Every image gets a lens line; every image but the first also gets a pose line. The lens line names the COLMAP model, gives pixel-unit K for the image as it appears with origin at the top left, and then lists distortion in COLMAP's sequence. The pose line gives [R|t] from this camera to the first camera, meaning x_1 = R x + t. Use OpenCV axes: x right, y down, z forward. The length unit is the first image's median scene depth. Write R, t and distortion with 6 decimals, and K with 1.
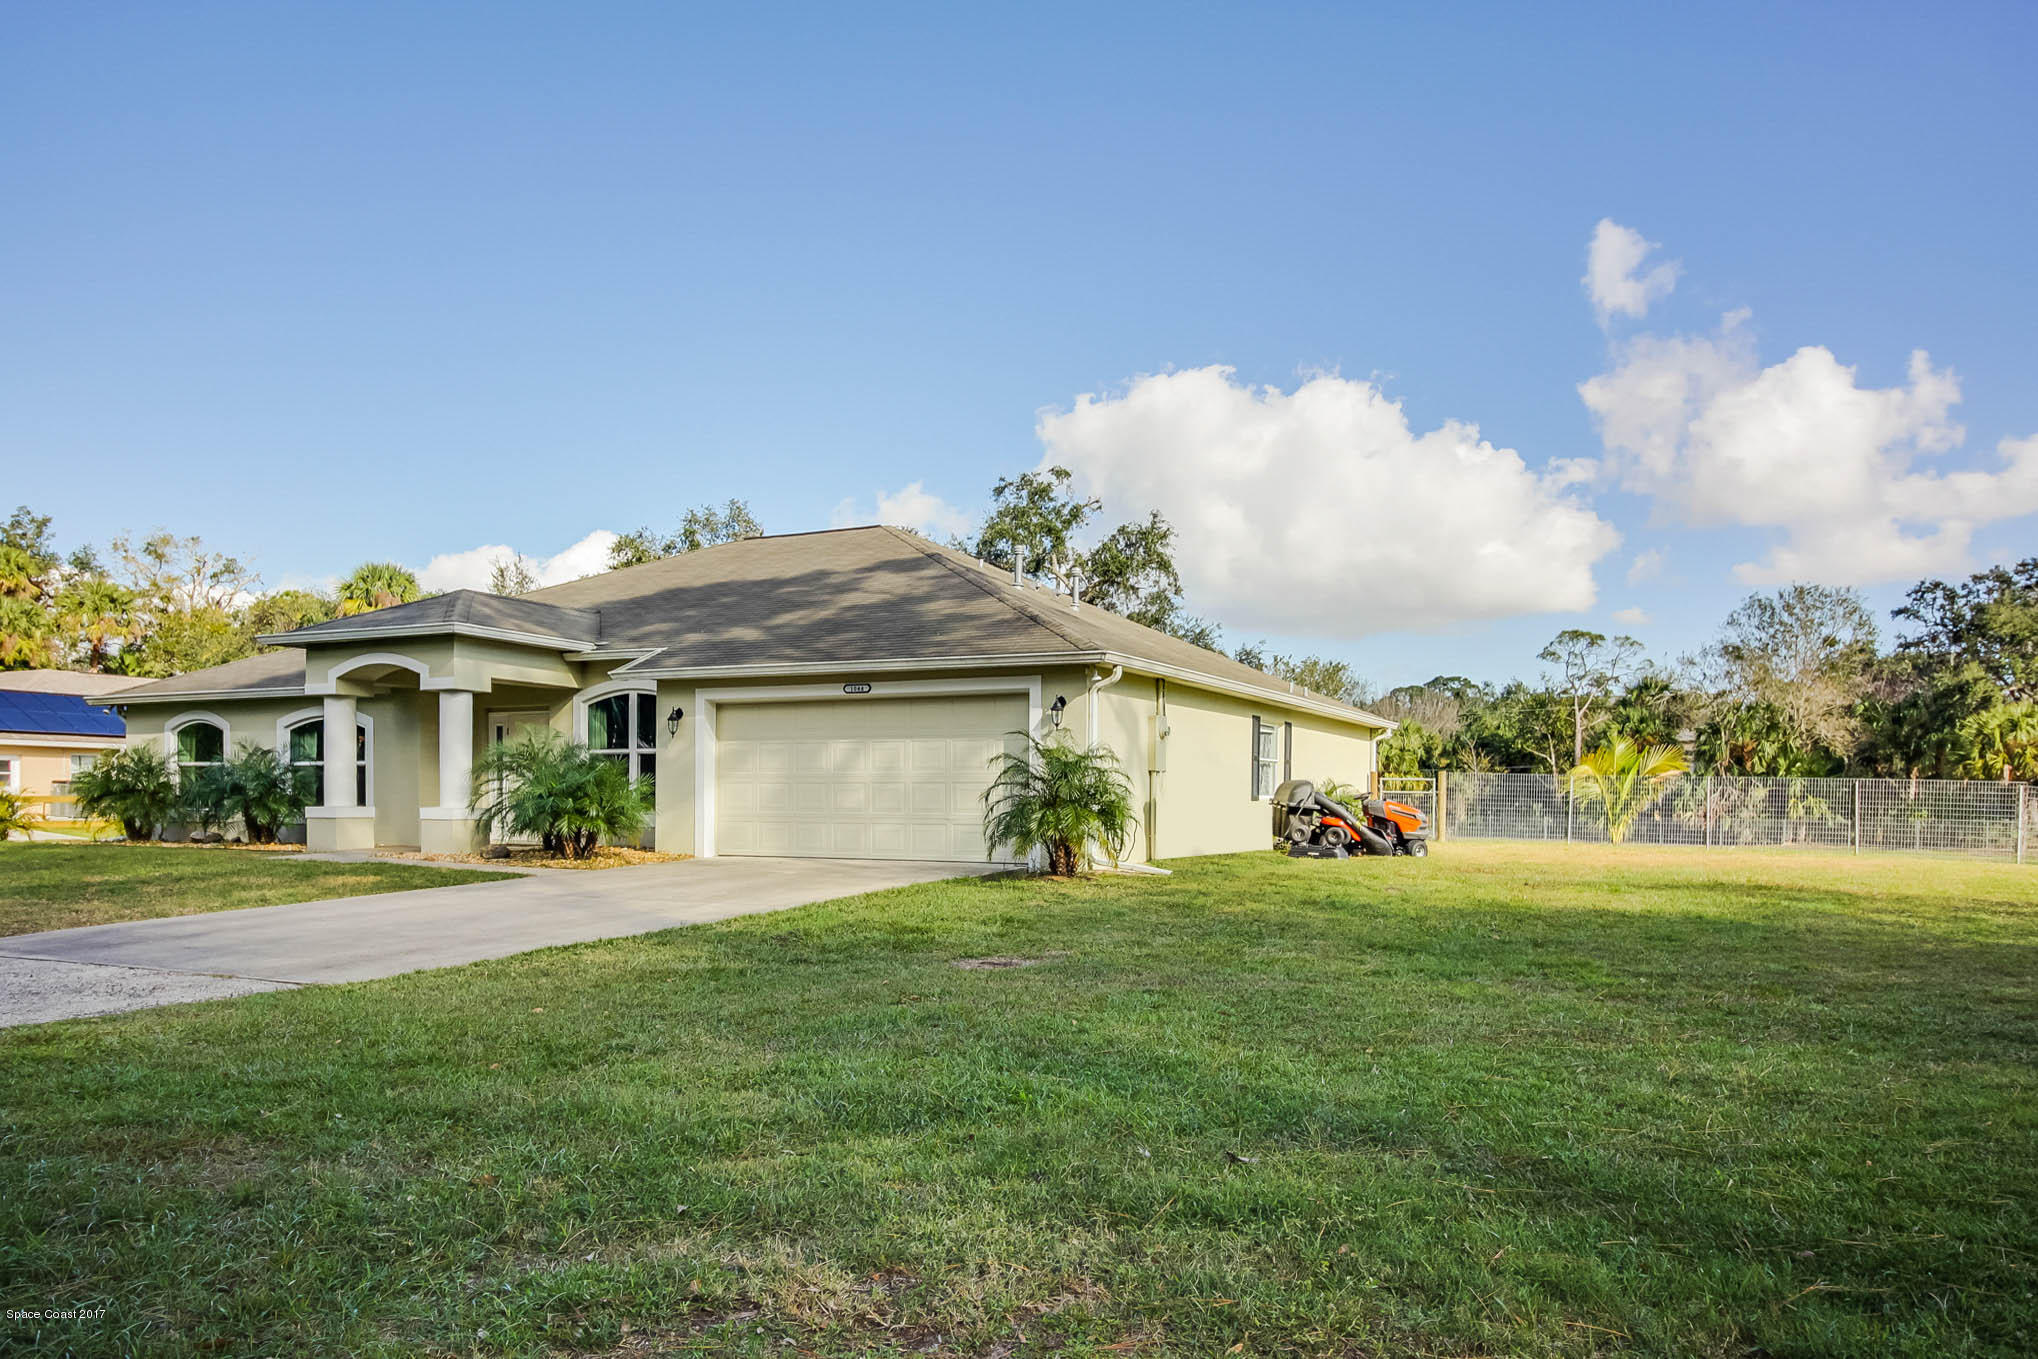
lens RADIAL K [[992.6, 0, 1018.2], [0, 992.6, 658.2], [0, 0, 1]] dist [-0.002356, -0.008487]
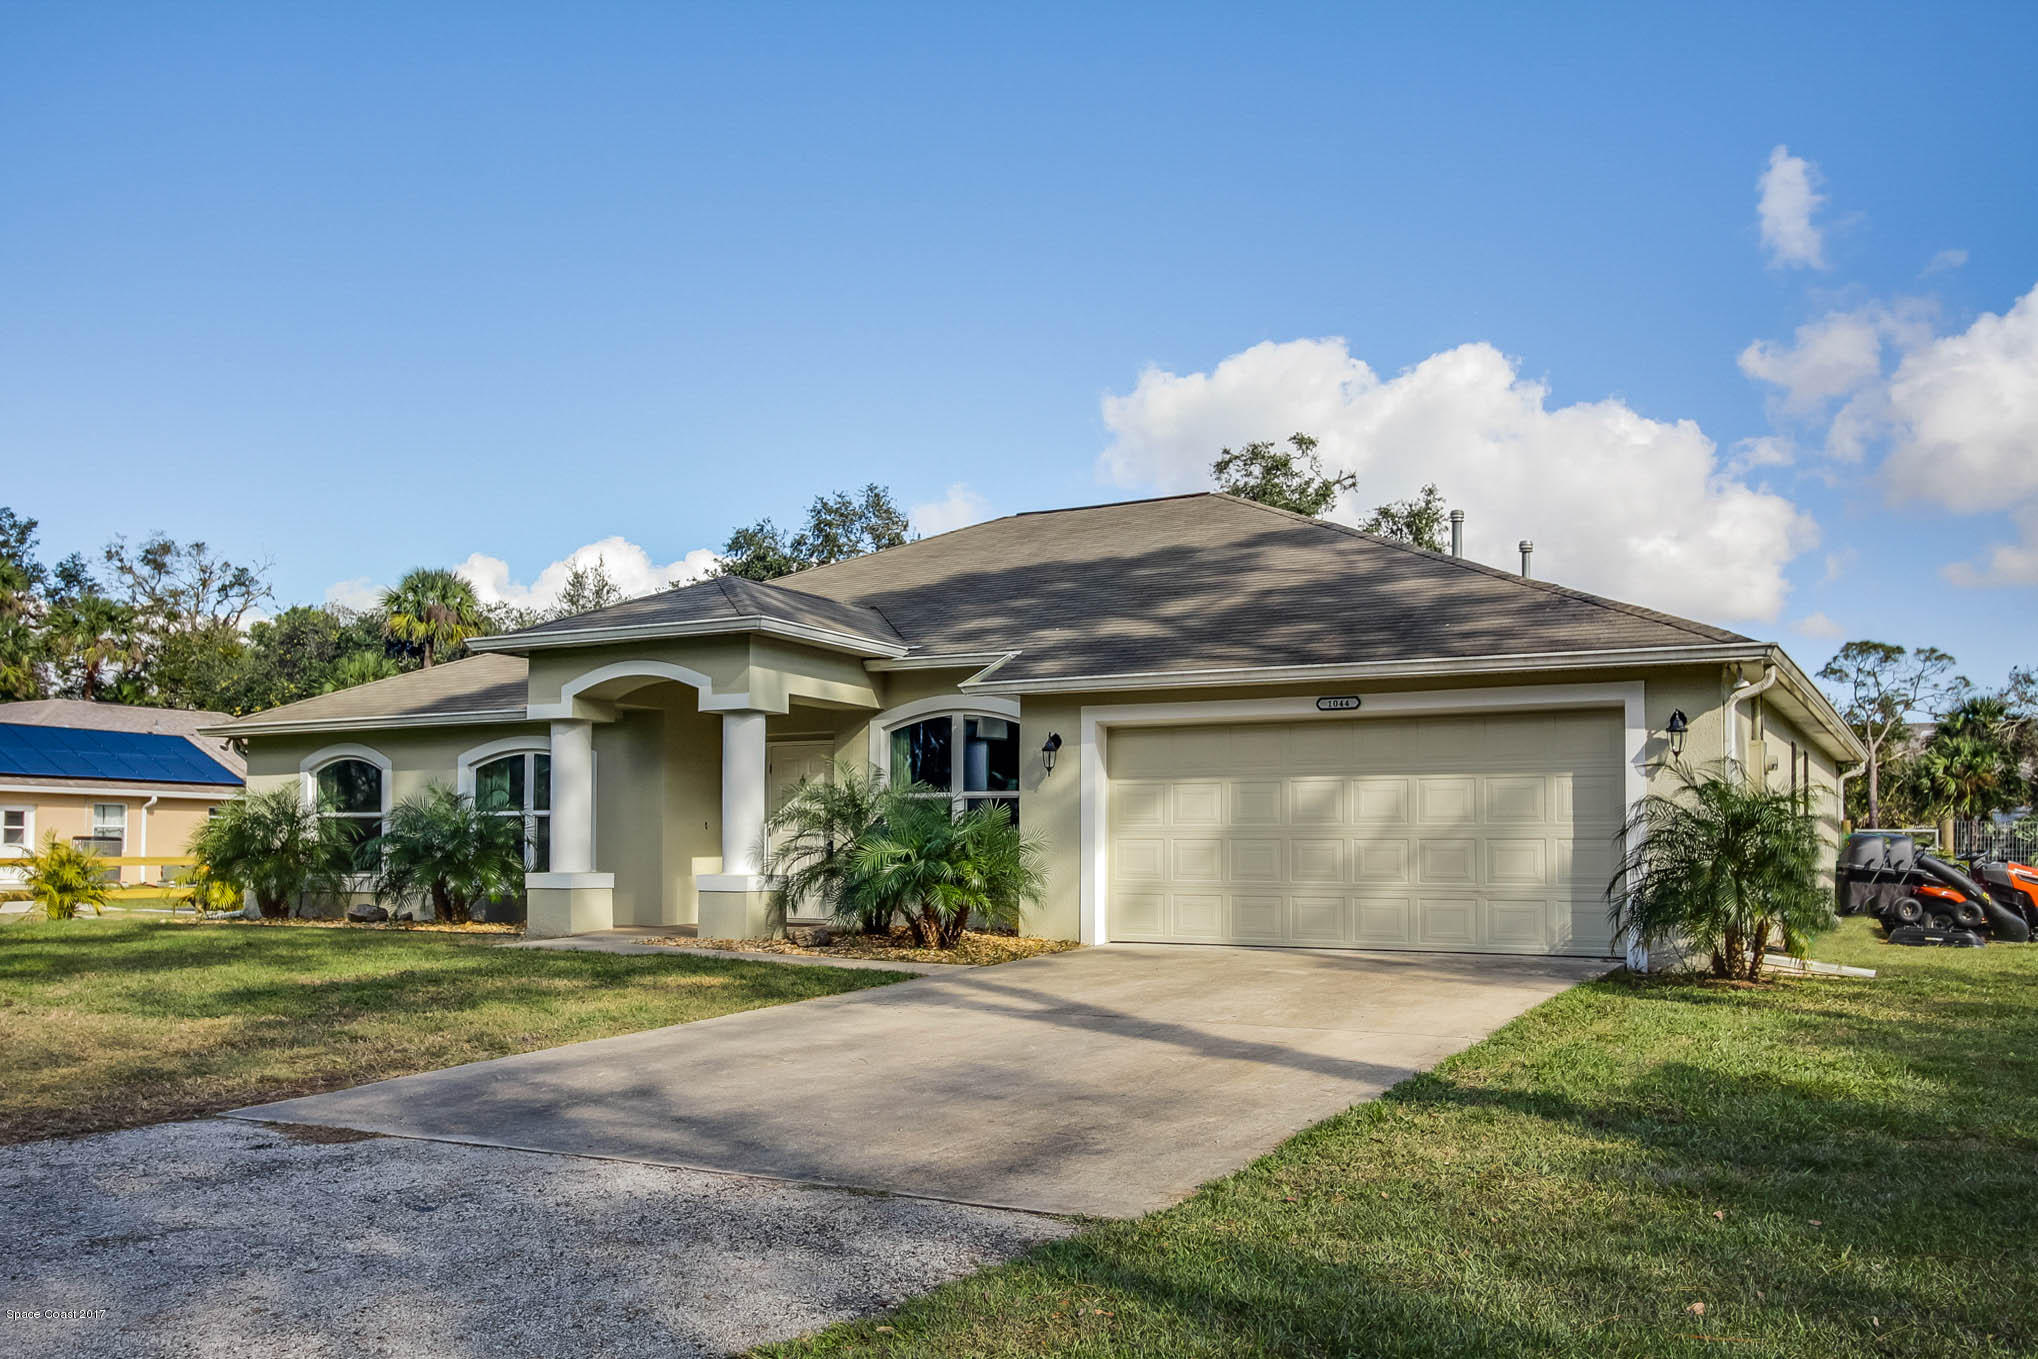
lens RADIAL K [[1156.4, 0, 1019.0], [0, 1156.4, 679.5], [0, 0, 1]] dist [-0.002990, -0.003741]
pose [[0.999121, -0.007513, -0.041229, -0.145724], [0.007230, 0.999949, -0.007007, 0.007192], [0.041280, 0.006703, 0.999125, 0.073648]]
